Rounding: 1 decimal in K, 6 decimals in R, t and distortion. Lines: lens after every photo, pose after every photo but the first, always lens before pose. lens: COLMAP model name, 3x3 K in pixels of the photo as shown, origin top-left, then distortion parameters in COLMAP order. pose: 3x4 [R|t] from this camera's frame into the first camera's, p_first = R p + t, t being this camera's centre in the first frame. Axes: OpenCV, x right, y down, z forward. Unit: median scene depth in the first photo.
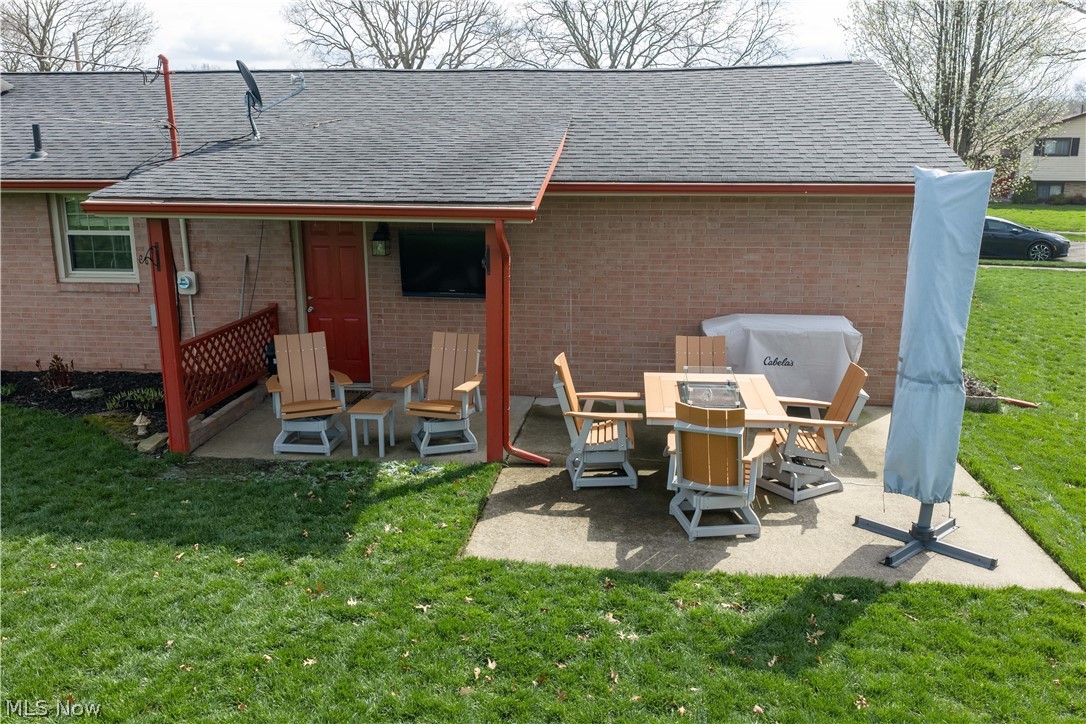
lens RADIAL K [[902.8, 0, 545.9], [0, 902.8, 361.5], [0, 0, 1]] dist [0.008991, -0.012745]
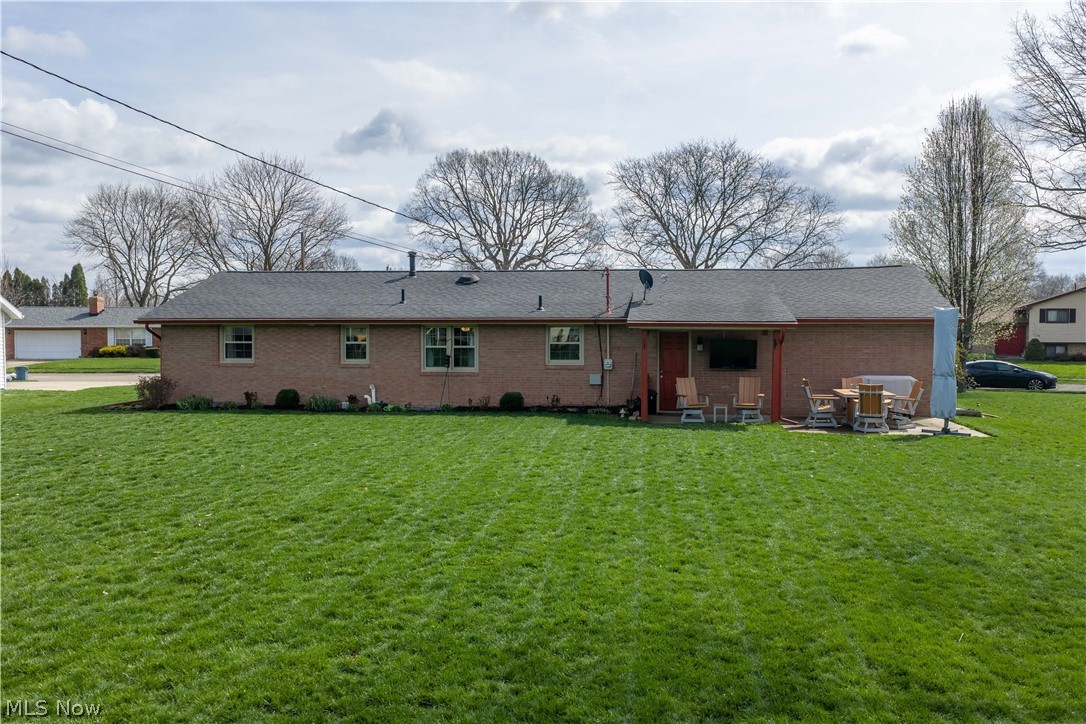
lens RADIAL K [[902.8, 0, 540.2], [0, 902.8, 363.9], [0, 0, 1]] dist [0.008991, -0.012745]
pose [[0.999087, 0.002367, -0.042653, -0.263224], [-0.010219, 0.982716, -0.184838, 0.183064], [0.041478, 0.185105, 0.981843, -0.671898]]
